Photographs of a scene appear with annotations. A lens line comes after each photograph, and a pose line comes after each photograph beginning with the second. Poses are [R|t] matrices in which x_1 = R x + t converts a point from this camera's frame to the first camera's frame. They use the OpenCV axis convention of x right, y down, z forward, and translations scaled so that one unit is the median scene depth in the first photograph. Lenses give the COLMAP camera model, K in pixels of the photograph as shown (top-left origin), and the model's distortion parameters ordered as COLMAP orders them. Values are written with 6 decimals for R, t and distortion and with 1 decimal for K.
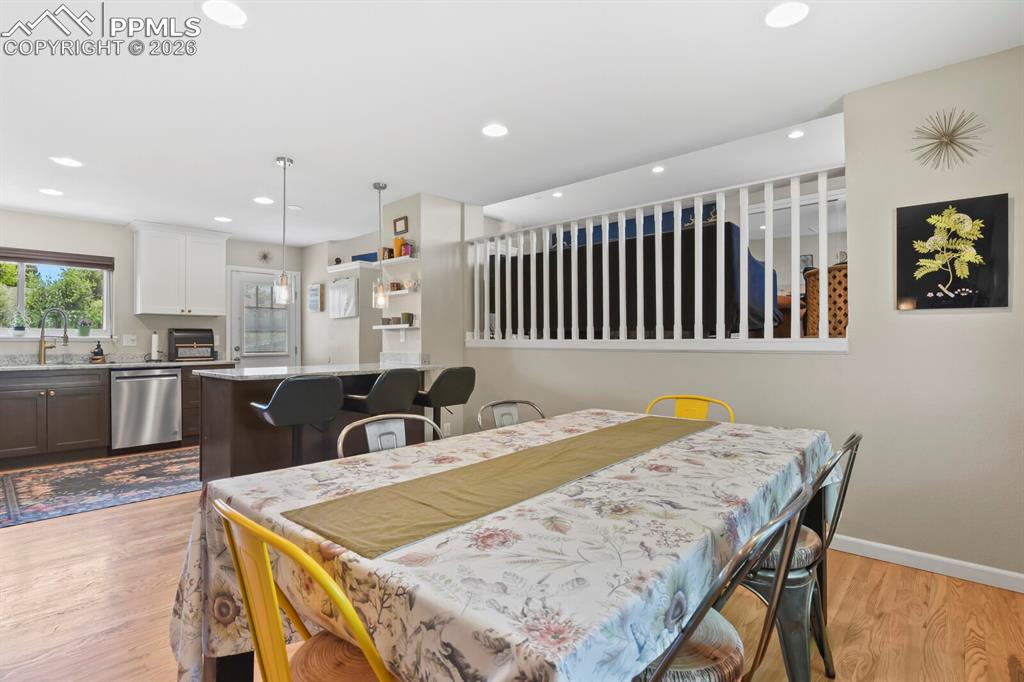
lens RADIAL K [[497.1, 0, 516.7], [0, 497.1, 338.3], [0, 0, 1]] dist [-0.010920, -0.003171]
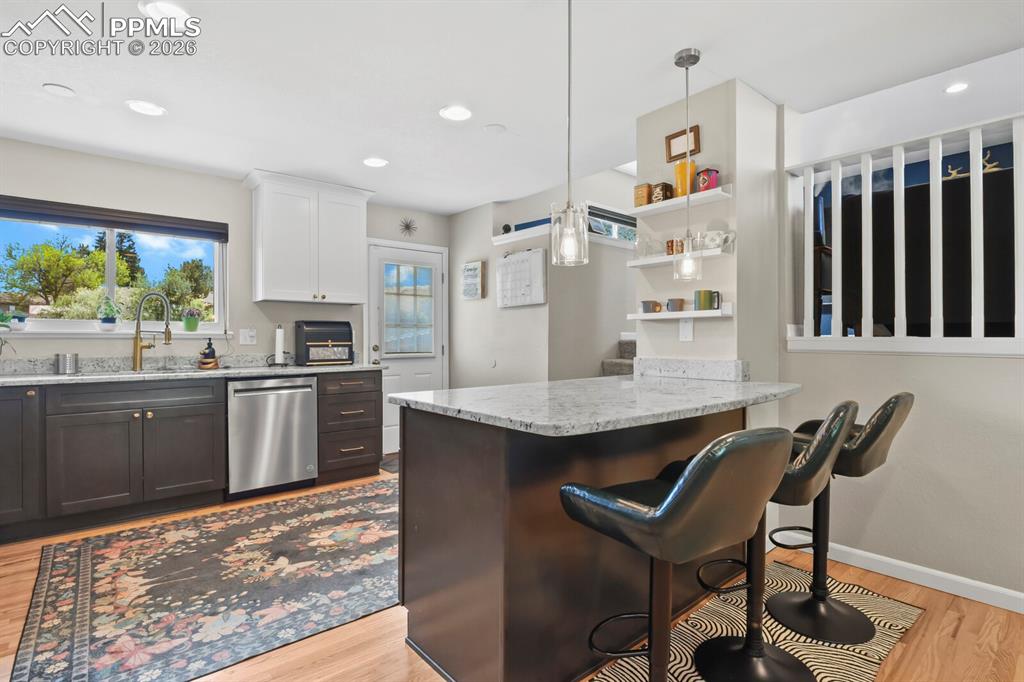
lens RADIAL K [[497.1, 0, 516.7], [0, 497.1, 338.3], [0, 0, 1]] dist [-0.010920, -0.003171]
pose [[0.991638, 0.001671, -0.129037, -0.315912], [-0.000704, 0.999971, 0.007541, 0.000181], [0.129046, -0.007387, 0.991611, 0.346209]]
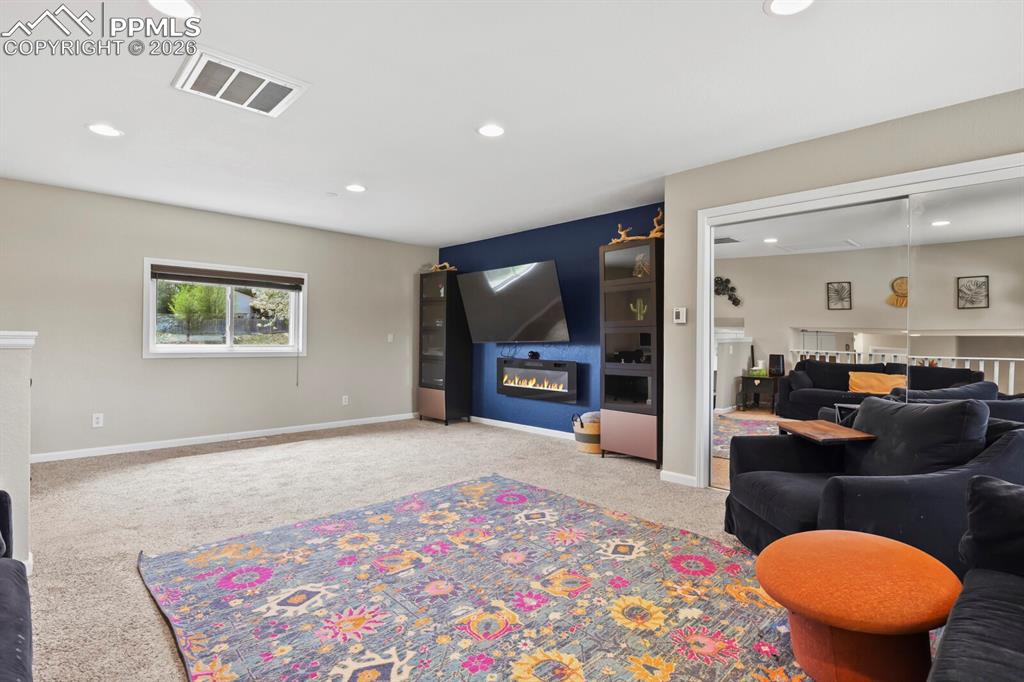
lens RADIAL K [[504.7, 0, 519.0], [0, 504.7, 337.7], [0, 0, 1]] dist [-0.012946, -0.001199]
pose [[0.998355, 0.013565, -0.055710, 0.520506], [-0.013322, 0.999900, 0.004720, -0.223514], [0.055768, -0.003970, 0.998436, 0.756563]]
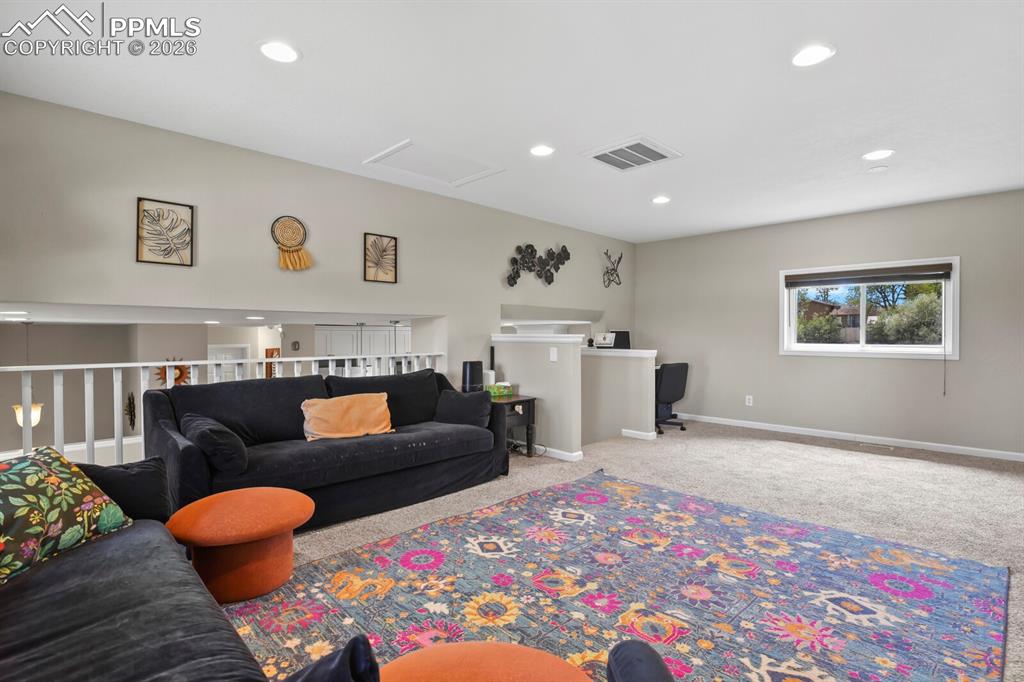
lens RADIAL K [[497.1, 0, 516.7], [0, 497.1, 338.3], [0, 0, 1]] dist [-0.010920, -0.003171]
pose [[-0.054195, 0.009962, -0.998481, 0.939553], [0.006659, 0.999932, 0.009615, -0.222775], [0.998508, -0.006128, -0.054258, 1.149947]]
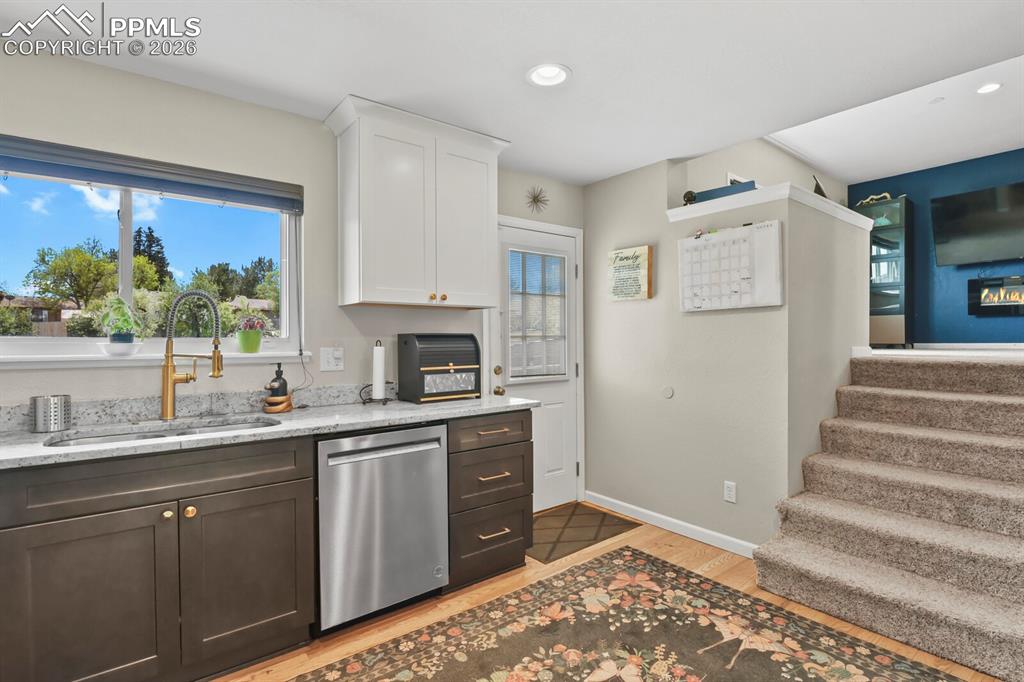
lens RADIAL K [[497.1, 0, 516.7], [0, 497.1, 338.3], [0, 0, 1]] dist [-0.010920, -0.003171]
pose [[0.986037, -0.002495, -0.166508, -0.566744], [0.003273, 0.999985, 0.004396, -0.019344], [0.166494, -0.004880, 0.986030, 0.595350]]
